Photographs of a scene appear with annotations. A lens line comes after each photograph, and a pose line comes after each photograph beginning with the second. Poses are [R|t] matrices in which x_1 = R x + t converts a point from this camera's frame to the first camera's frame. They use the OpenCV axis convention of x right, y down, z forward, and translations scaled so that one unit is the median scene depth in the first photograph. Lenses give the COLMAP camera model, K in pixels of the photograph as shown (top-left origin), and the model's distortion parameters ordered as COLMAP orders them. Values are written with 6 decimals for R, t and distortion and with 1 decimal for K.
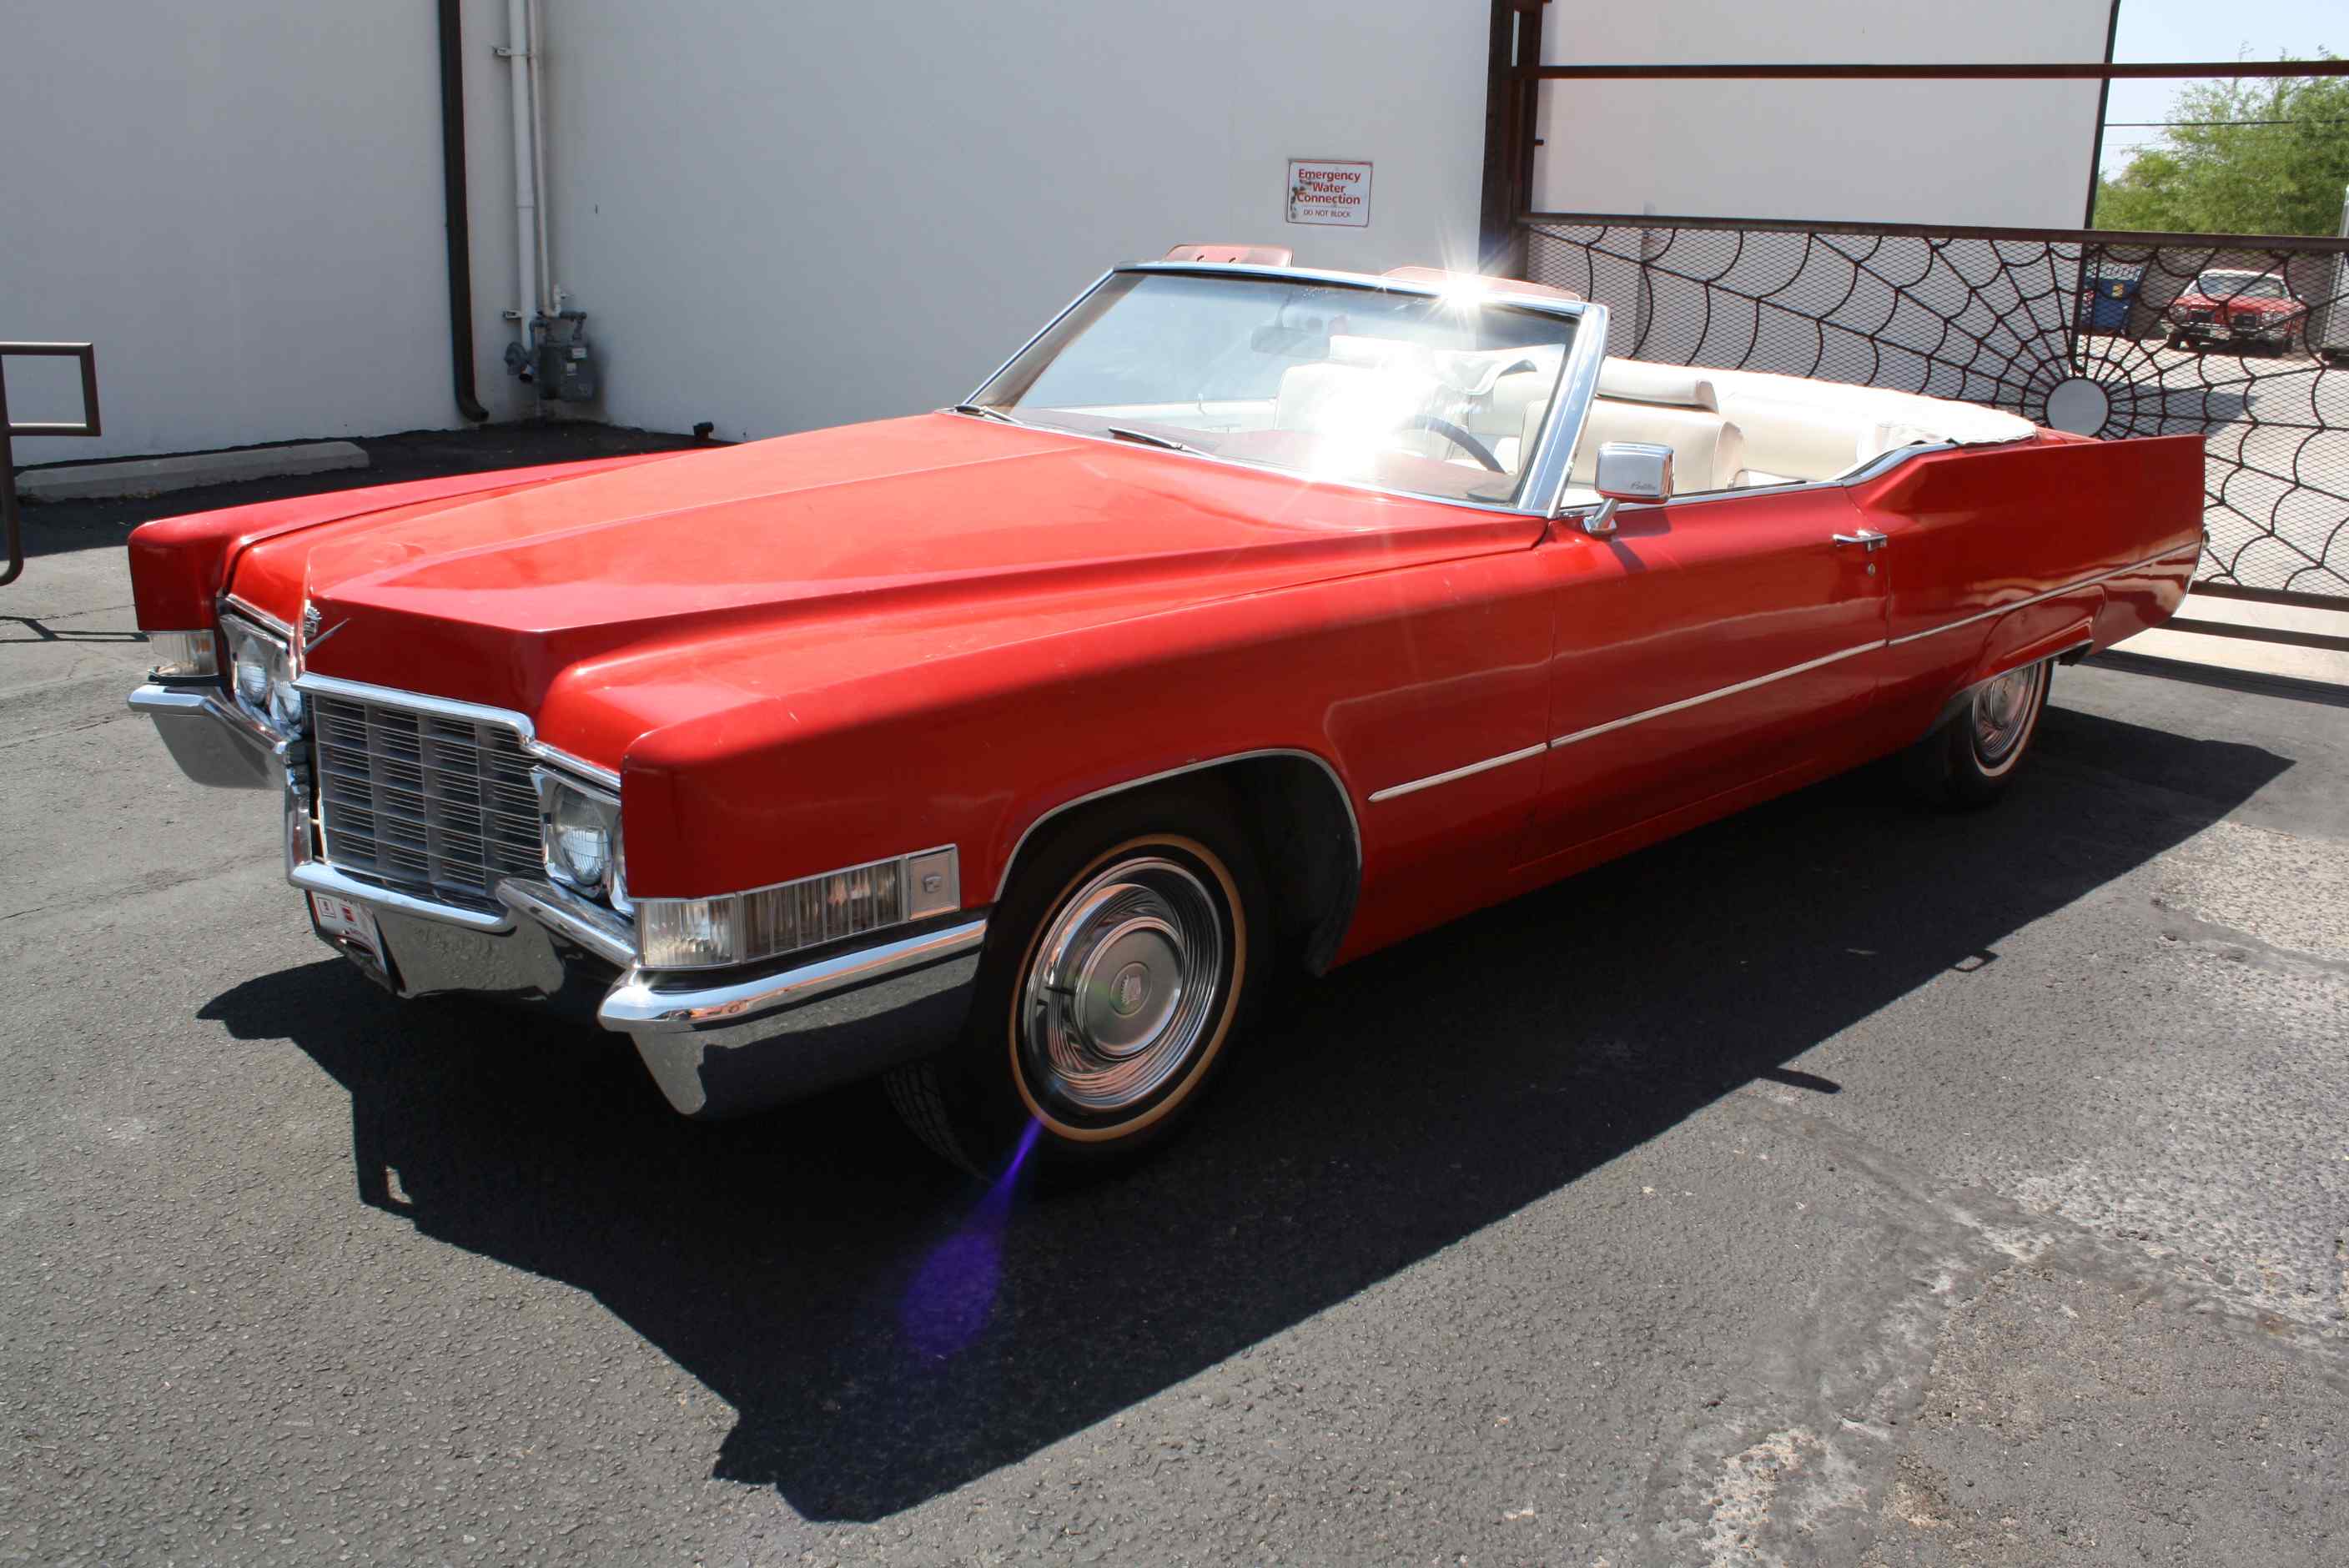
lens RADIAL K [[1989.7, 0, 1182.8], [0, 1989.7, 788.0], [0, 0, 1]] dist [-0.171014, 0.153918]
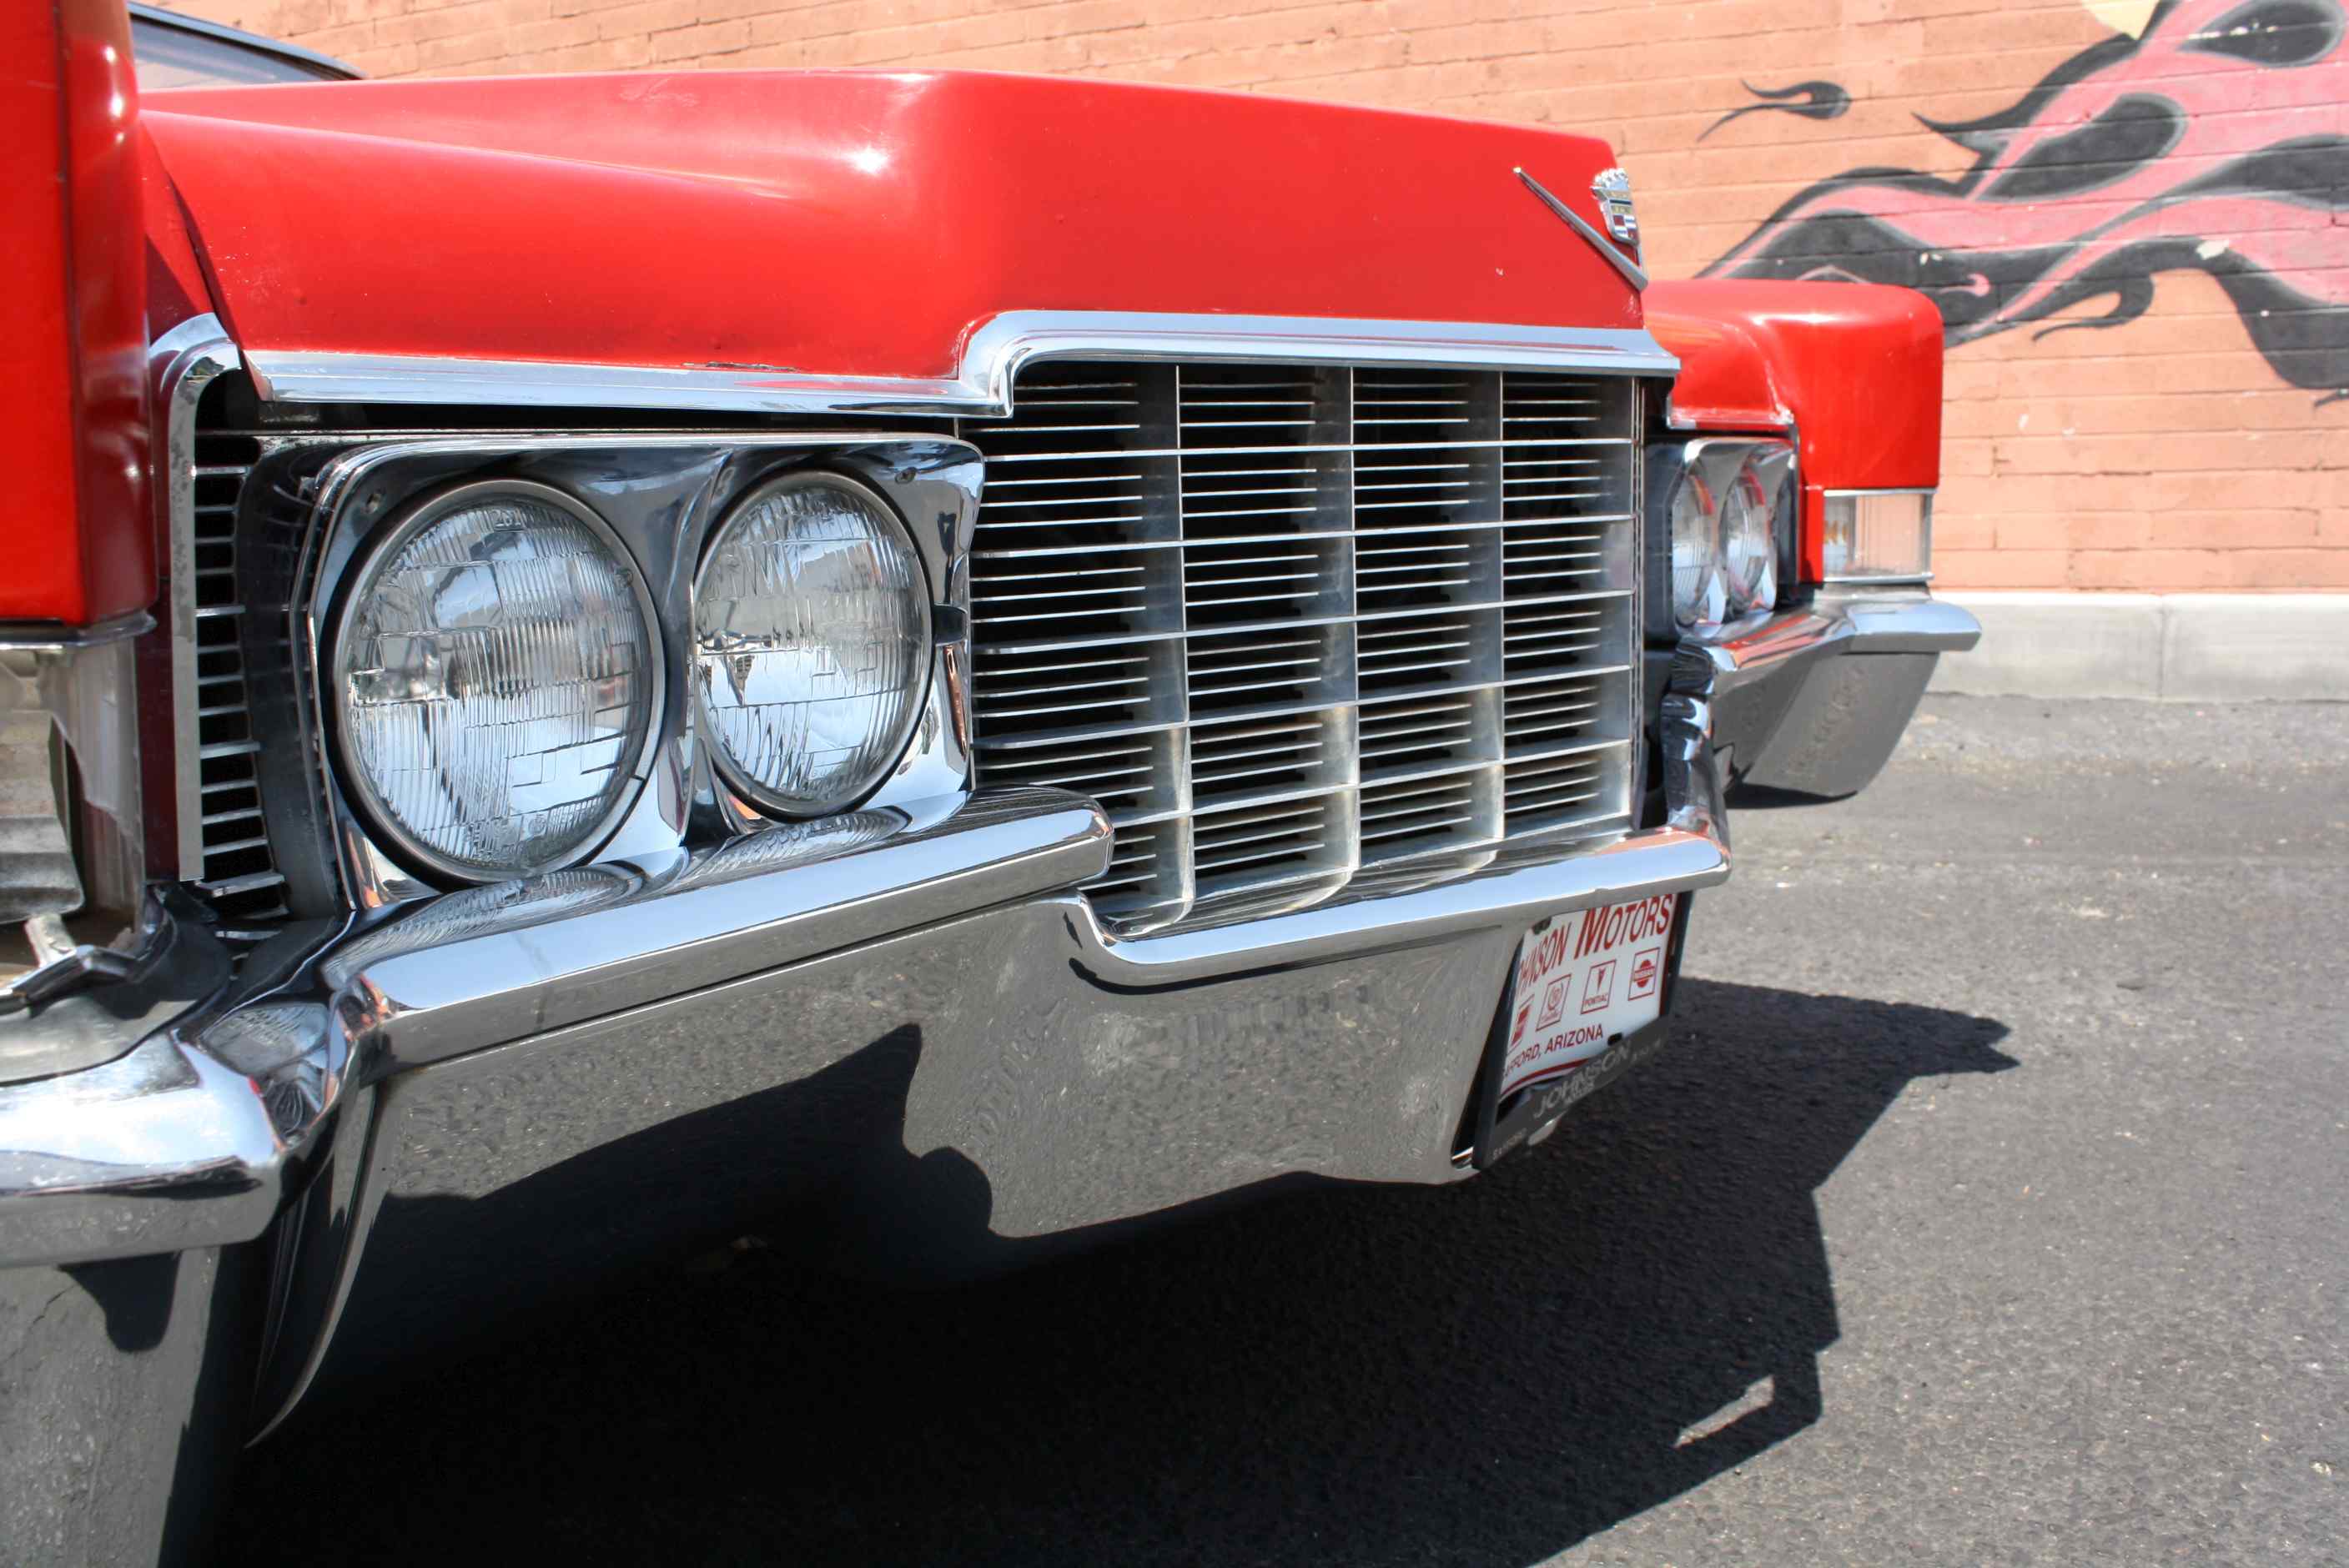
lens RADIAL K [[1974.3, 0, 1187.1], [0, 1974.3, 784.7], [0, 0, 1]] dist [-0.172389, 0.153503]
pose [[-0.197332, -0.193856, 0.960979, -0.675660], [0.295144, 0.923026, 0.246806, -0.081336], [-0.934853, 0.332330, -0.124927, 0.944651]]
